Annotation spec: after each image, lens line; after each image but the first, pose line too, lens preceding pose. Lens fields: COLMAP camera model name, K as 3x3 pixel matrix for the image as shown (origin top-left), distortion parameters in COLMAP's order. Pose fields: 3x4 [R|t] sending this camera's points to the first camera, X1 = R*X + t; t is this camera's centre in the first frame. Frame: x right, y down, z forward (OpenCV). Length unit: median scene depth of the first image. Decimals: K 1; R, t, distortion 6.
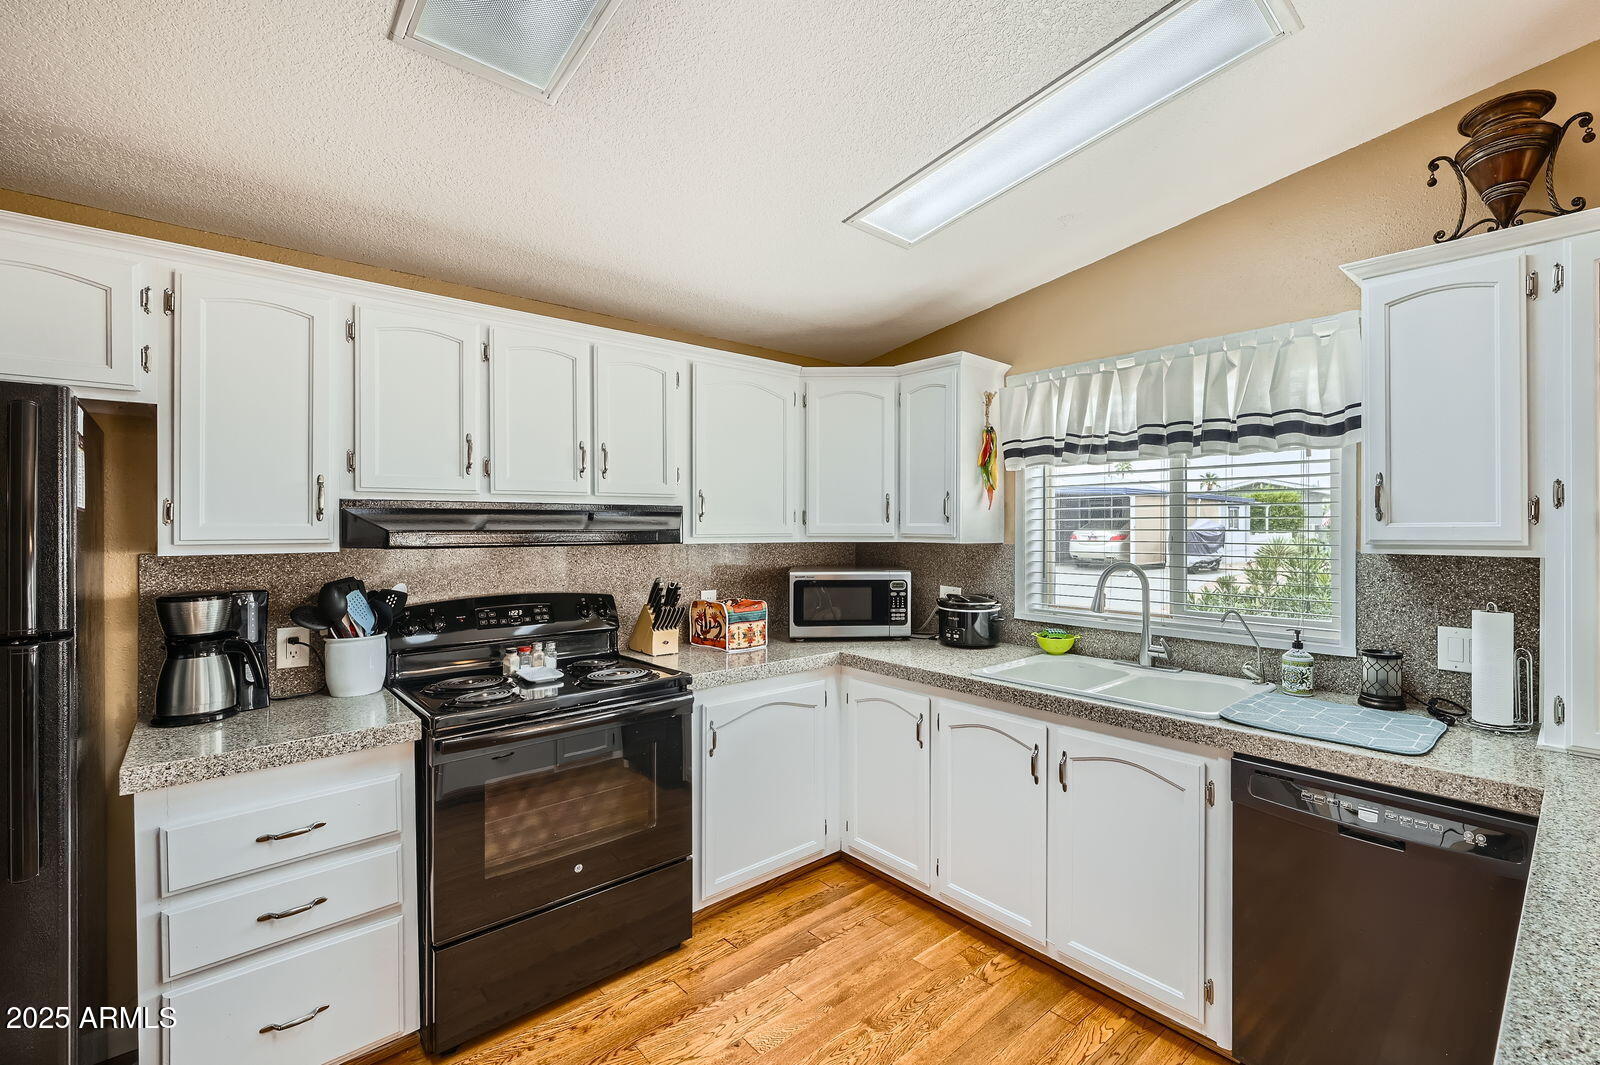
lens RADIAL K [[699.8, 0, 879.3], [0, 699.8, 520.4], [0, 0, 1]] dist [0.000452, -0.000241]
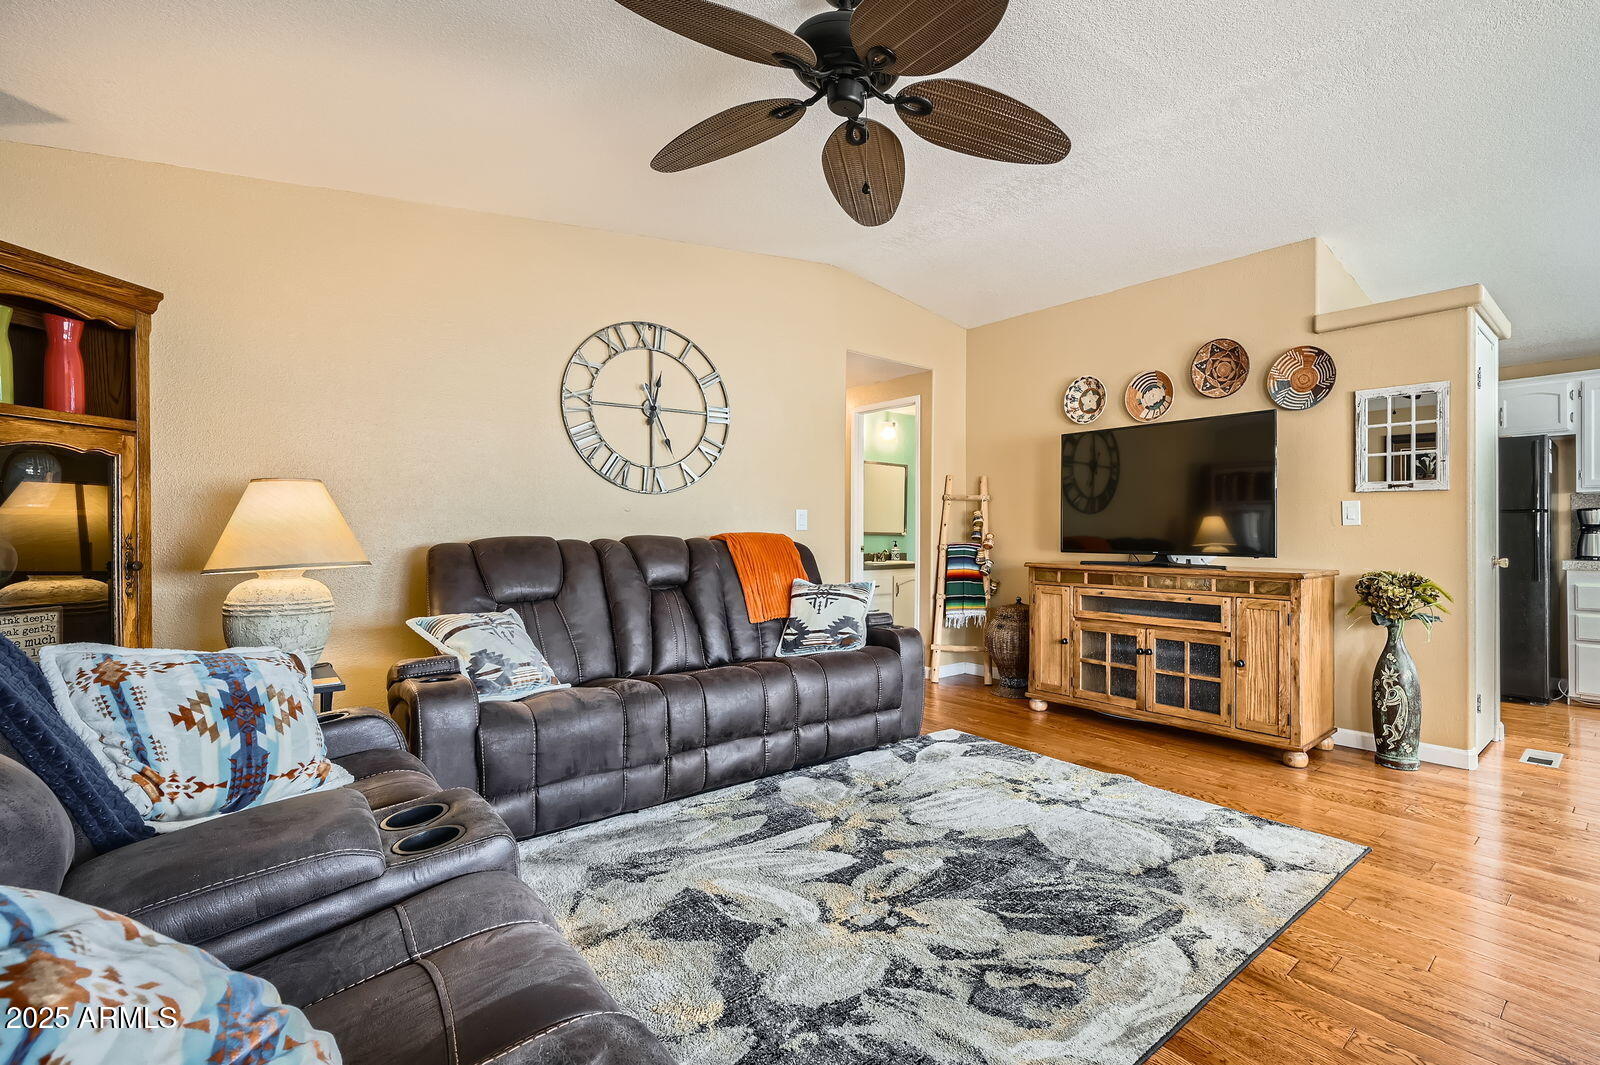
lens RADIAL K [[726.8, 0, 908.1], [0, 726.8, 529.0], [0, 0, 1]] dist [-0.000057, 0.000004]
pose [[-0.003490, -0.002518, -0.999991, 1.151238], [-0.001614, 0.999996, -0.002512, 0.135697], [0.999993, 0.001605, -0.003494, -1.011901]]
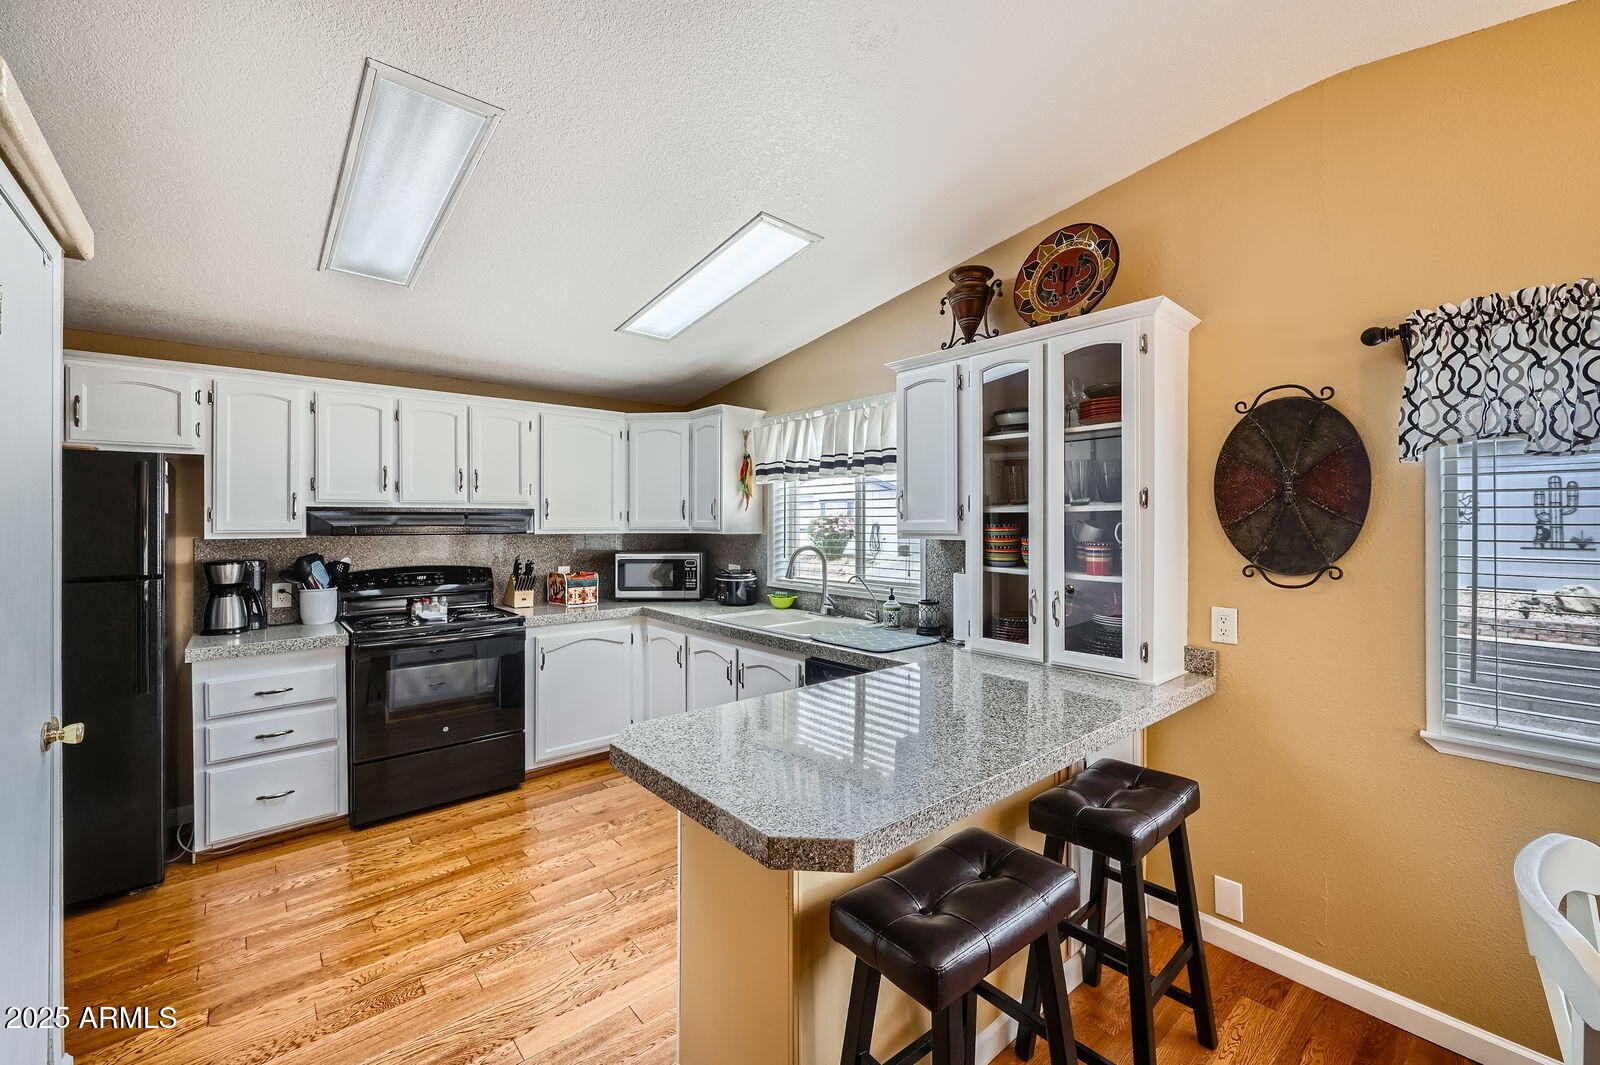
lens RADIAL K [[648.0, 0, 806.4], [0, 648.0, 515.4], [0, 0, 1]] dist [0.000406, 0.000039]
pose [[0.998544, -0.001149, -0.053928, 0.416390], [0.000979, 0.999994, -0.003192, -0.001929], [0.053932, 0.003134, 0.998540, -0.400126]]
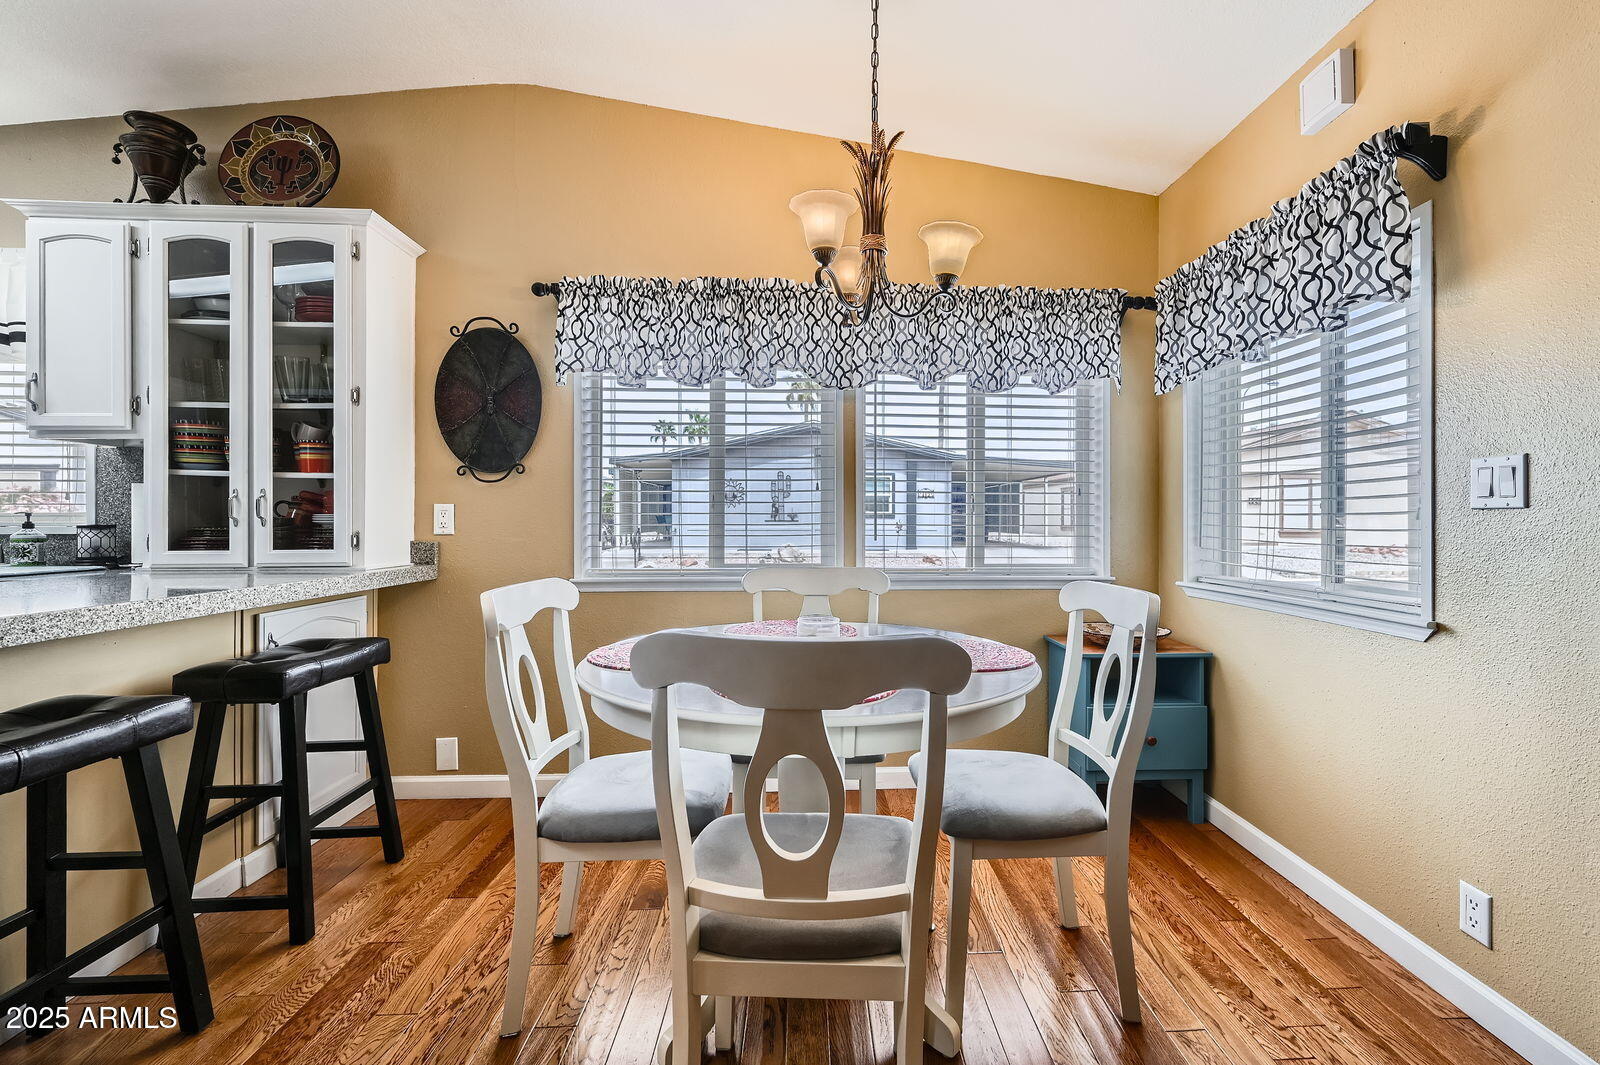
lens RADIAL K [[670.1, 0, 845.8], [0, 670.1, 516.1], [0, 0, 1]] dist [-0.001805, 0.000037]
pose [[0.643645, -0.001717, 0.765322, 0.534550], [-0.002036, 0.999990, 0.003957, 0.132532], [-0.765322, -0.004105, 0.643635, -0.646532]]
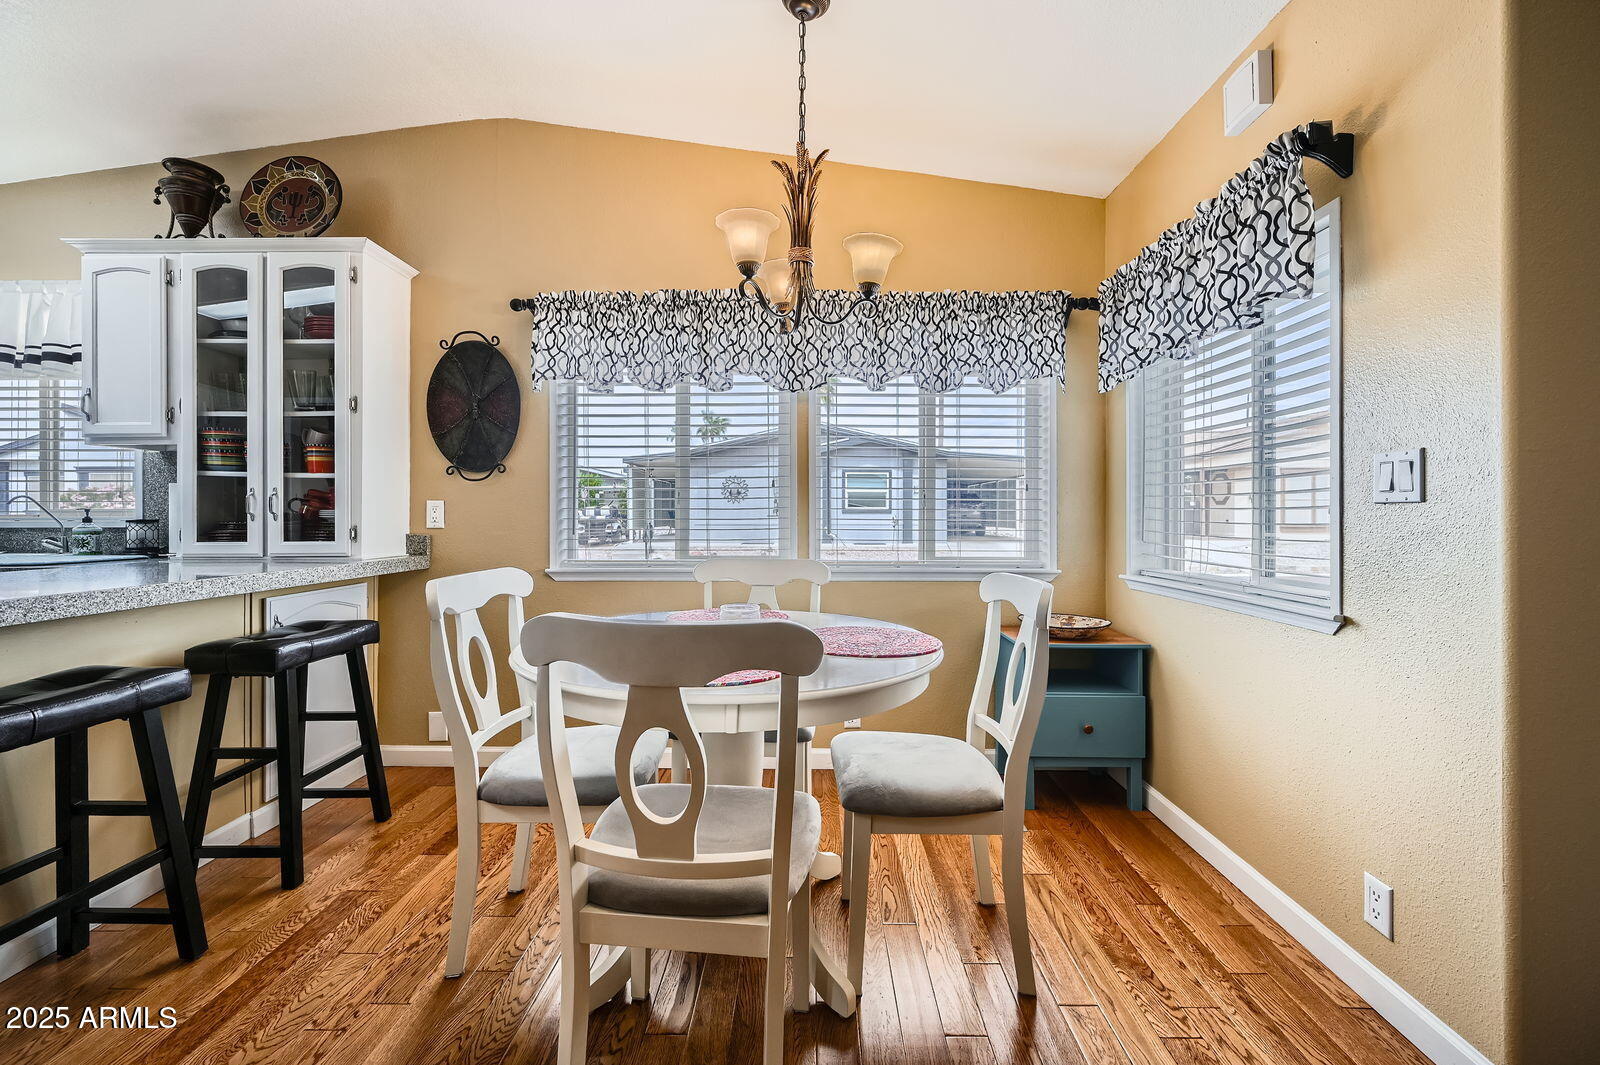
lens RADIAL K [[640.3, 0, 806.7], [0, 640.3, 511.6], [0, 0, 1]] dist [-0.000748, -0.000587]
pose [[0.696624, -0.002682, 0.717431, 0.583577], [-0.000687, 0.999990, 0.004406, 0.132677], [-0.717436, -0.003563, 0.696615, -0.724085]]
